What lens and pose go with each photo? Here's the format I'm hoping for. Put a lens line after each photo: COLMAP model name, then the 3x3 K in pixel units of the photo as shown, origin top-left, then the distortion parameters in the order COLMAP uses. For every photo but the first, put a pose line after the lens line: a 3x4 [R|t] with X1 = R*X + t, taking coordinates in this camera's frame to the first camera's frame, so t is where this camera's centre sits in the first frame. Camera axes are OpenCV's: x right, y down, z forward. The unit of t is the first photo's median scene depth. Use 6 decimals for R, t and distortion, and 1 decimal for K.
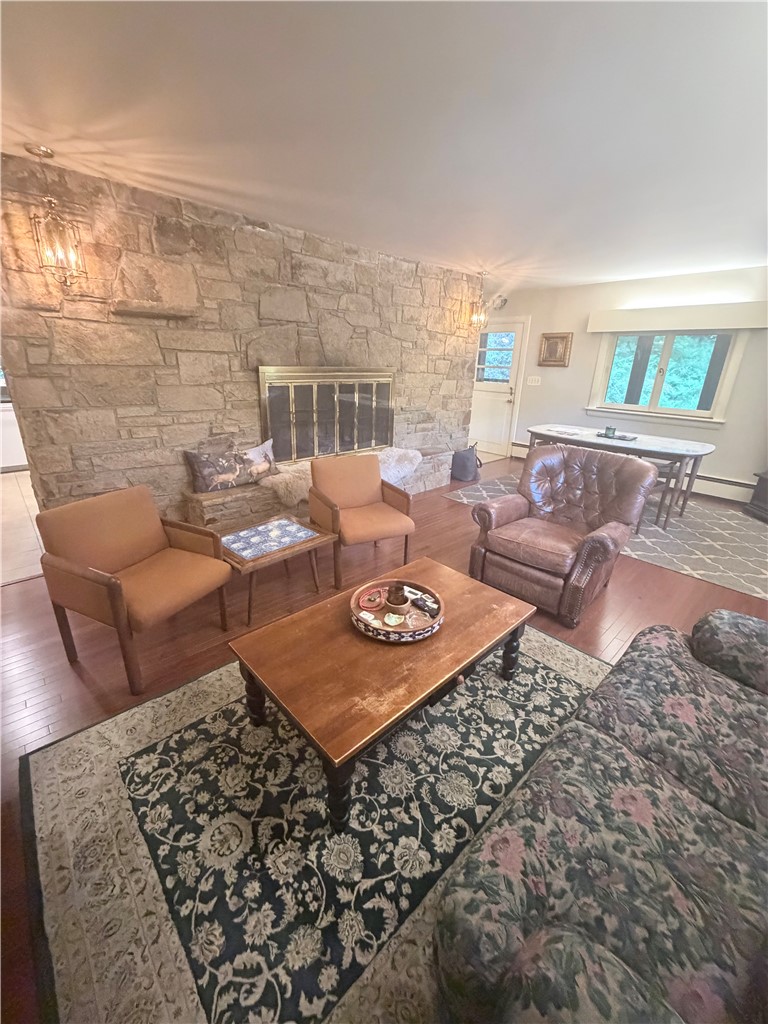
lens RADIAL K [[408.3, 0, 383.6], [0, 408.3, 510.1], [0, 0, 1]] dist [0.000620, 0.000013]
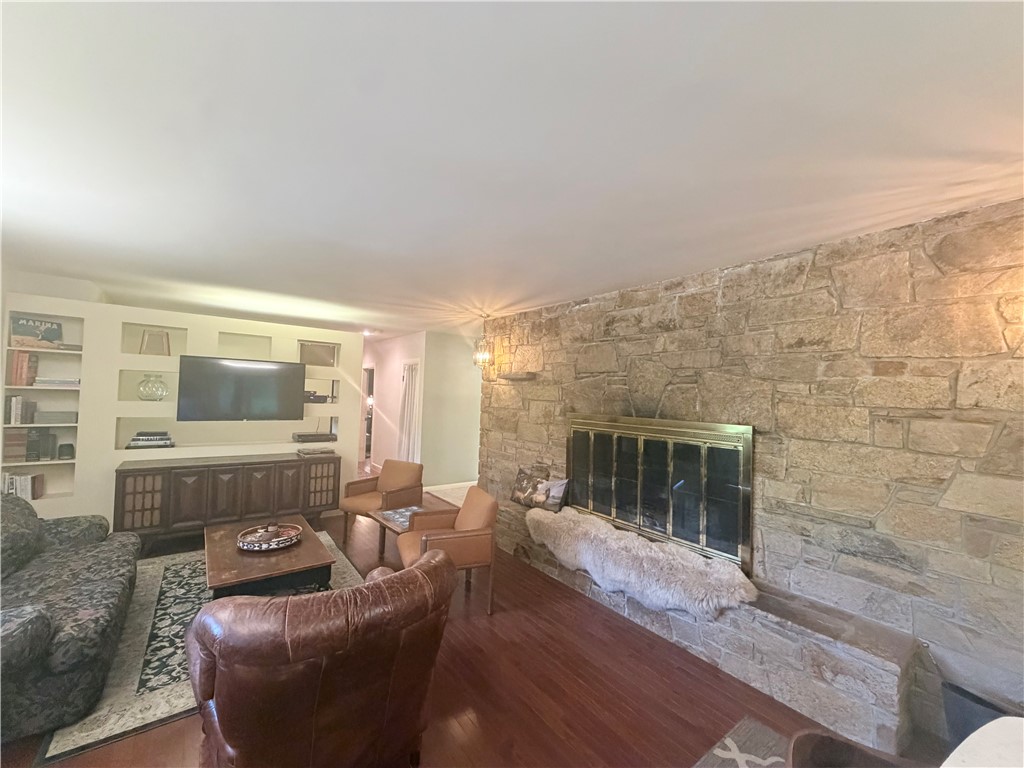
lens RADIAL K [[408.3, 0, 509.6], [0, 408.3, 384.8], [0, 0, 1]] dist [0.000620, 0.000013]
pose [[-0.105733, -0.055040, -0.992870, 0.976660], [-0.376389, 0.926393, -0.011272, -0.410450], [0.920409, 0.372513, -0.118666, 1.123609]]
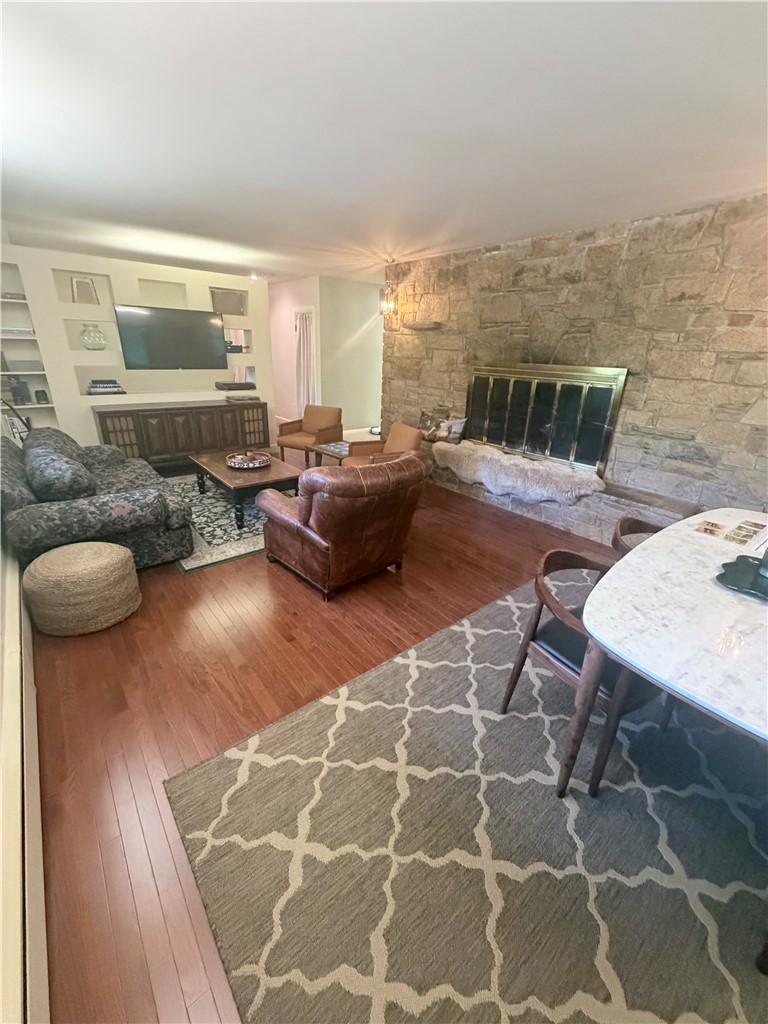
lens RADIAL K [[408.3, 0, 384.3], [0, 408.3, 509.7], [0, 0, 1]] dist [0.000620, 0.000013]
pose [[-0.063392, 0.340609, -0.938066, 1.286097], [-0.375104, 0.862903, 0.338666, -0.327294], [0.924813, 0.373341, 0.073062, 0.971152]]
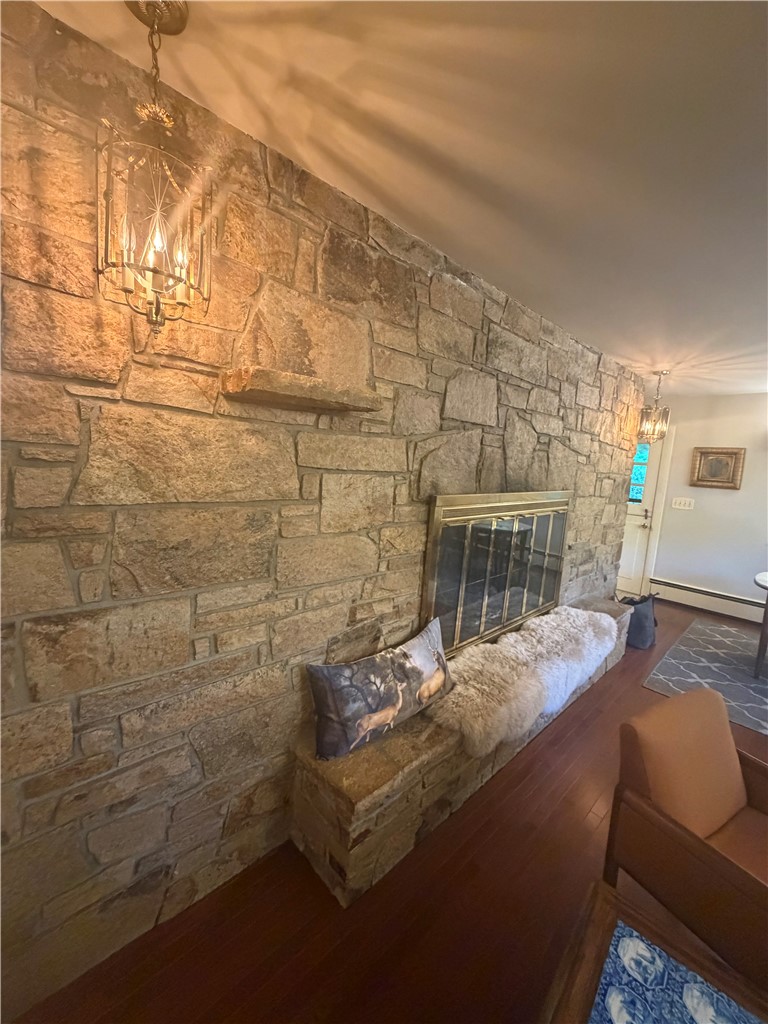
lens RADIAL K [[408.3, 0, 383.5], [0, 408.3, 510.4], [0, 0, 1]] dist [0.000620, 0.000013]
pose [[0.999289, 0.034705, 0.014734, -0.452038], [-0.030639, 0.975221, -0.219102, -0.241648], [-0.021973, 0.218495, 0.975591, 0.531357]]
